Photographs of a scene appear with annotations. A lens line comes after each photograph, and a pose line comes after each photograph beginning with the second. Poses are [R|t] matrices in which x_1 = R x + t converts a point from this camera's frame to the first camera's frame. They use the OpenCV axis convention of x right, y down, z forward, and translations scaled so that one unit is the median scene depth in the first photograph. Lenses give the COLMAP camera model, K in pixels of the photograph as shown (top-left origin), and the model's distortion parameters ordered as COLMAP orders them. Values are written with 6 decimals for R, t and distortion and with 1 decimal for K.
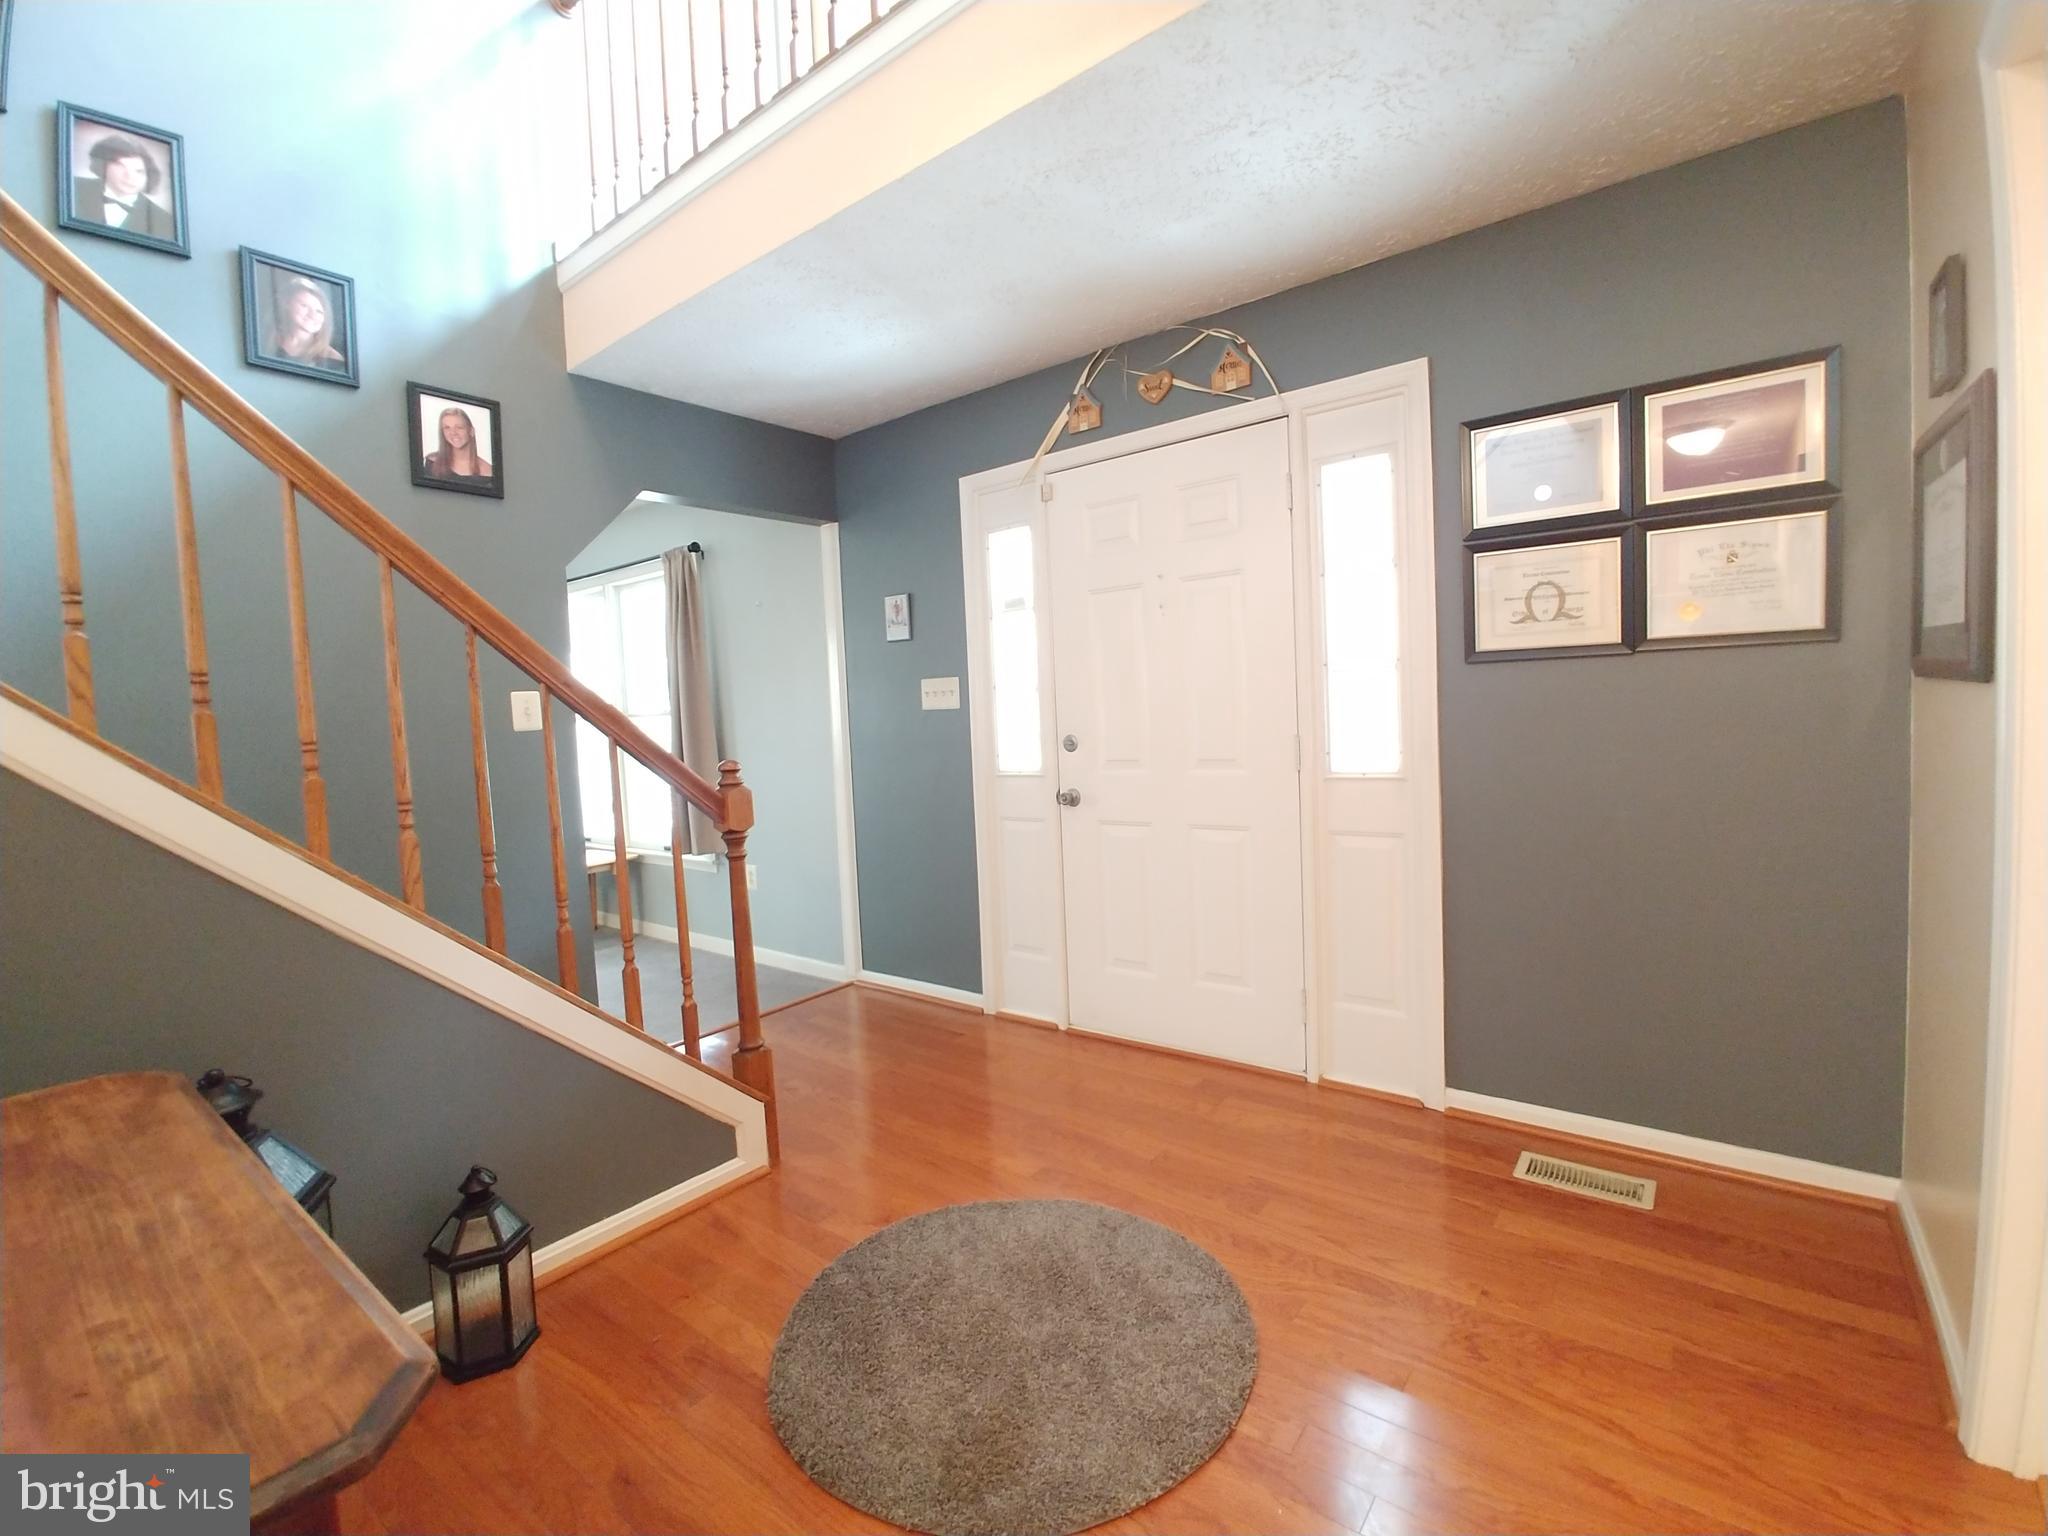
lens RADIAL K [[925.4, 0, 1032.8], [0, 925.4, 772.3], [0, 0, 1]] dist [-0.032787, 0.000261]
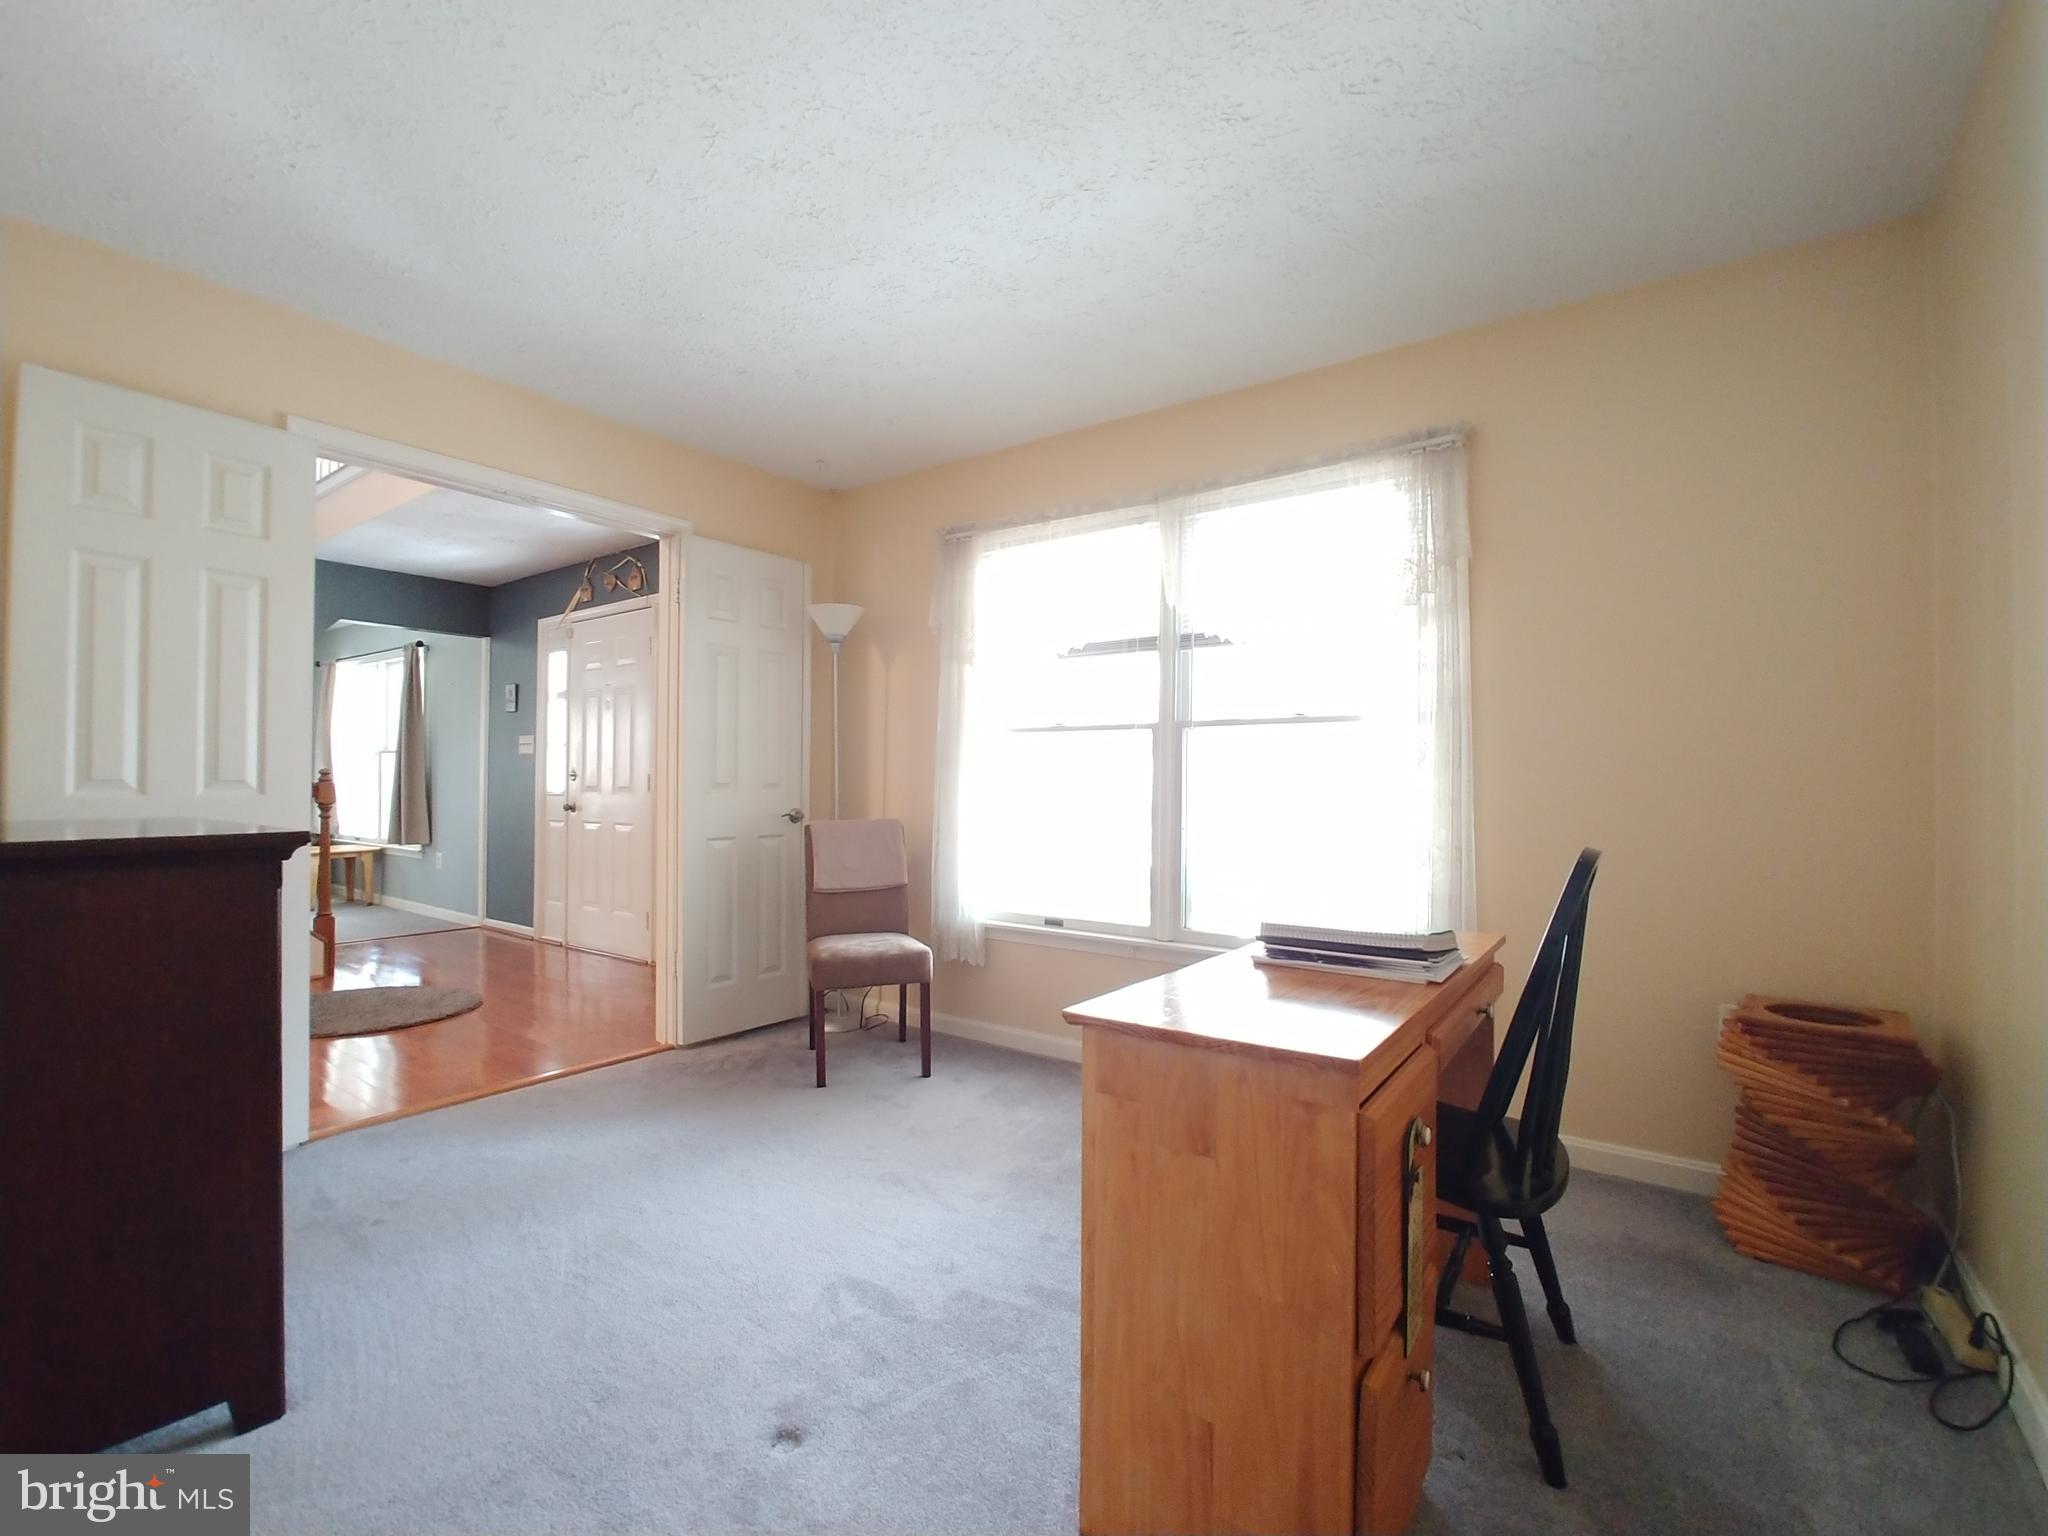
lens RADIAL K [[925.4, 0, 1031.9], [0, 925.4, 777.4], [0, 0, 1]] dist [-0.032787, 0.000261]
pose [[0.997647, 0.052708, 0.043850, 0.978598], [-0.049207, 0.995785, -0.077402, 0.074189], [-0.047745, 0.075062, 0.996035, -0.898937]]
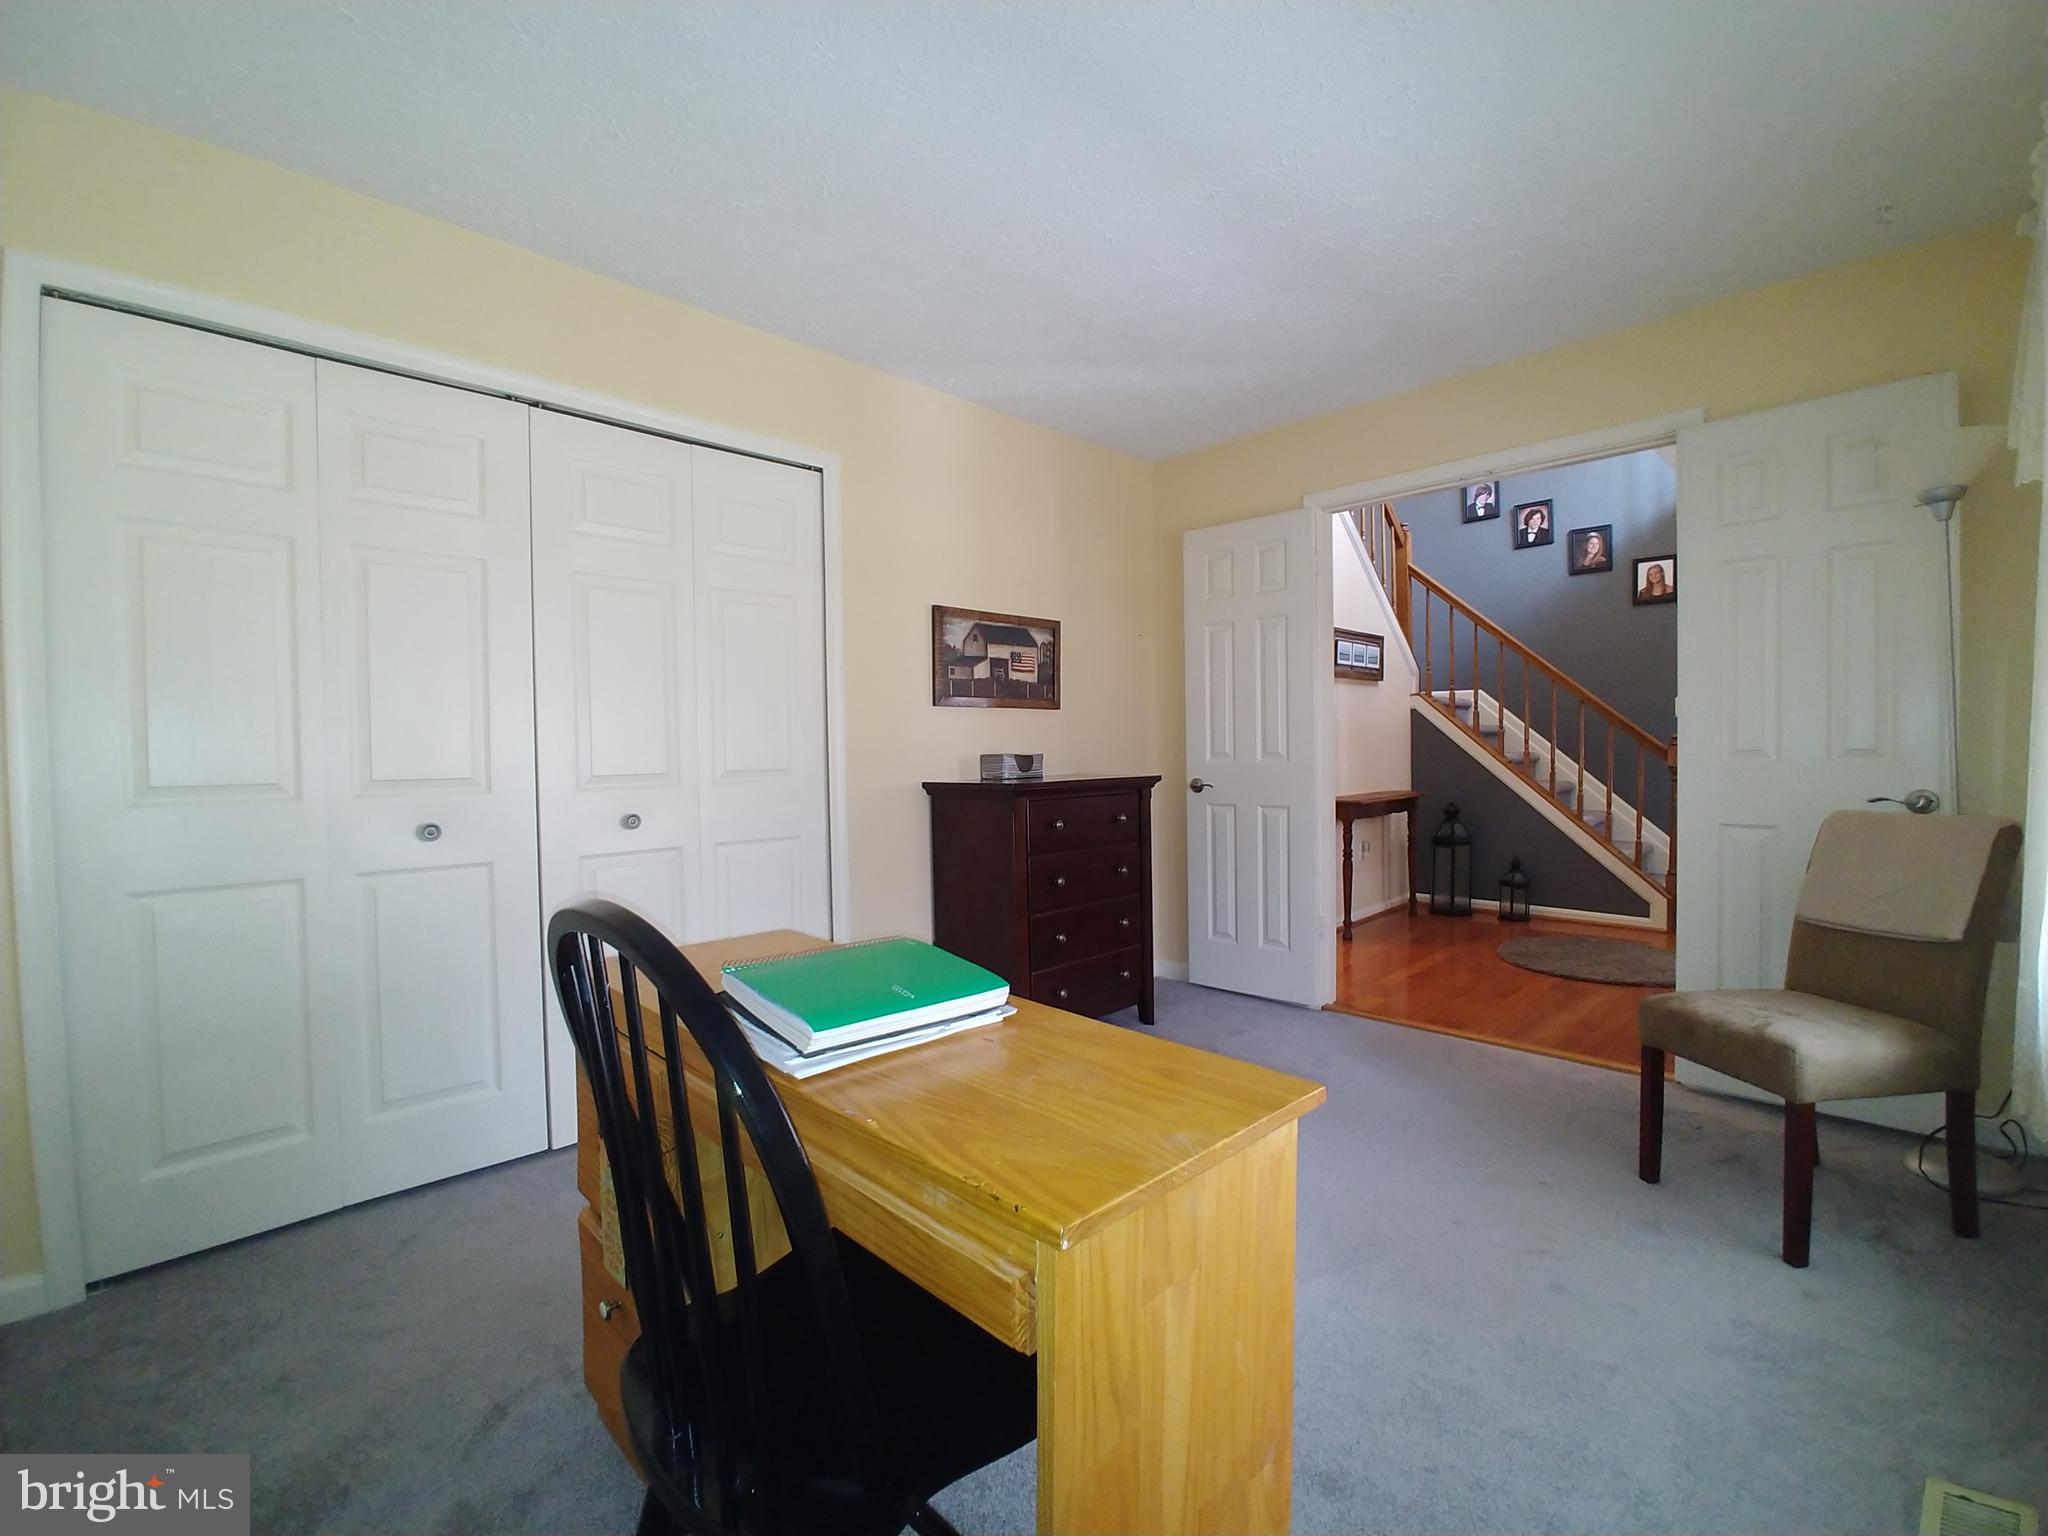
lens RADIAL K [[925.4, 0, 1042.8], [0, 925.4, 772.9], [0, 0, 1]] dist [-0.032787, 0.000261]
pose [[-0.159725, 0.079203, -0.983979, 1.700049], [-0.042271, 0.995313, 0.086977, -0.034656], [0.986256, 0.055486, -0.155628, -0.065964]]
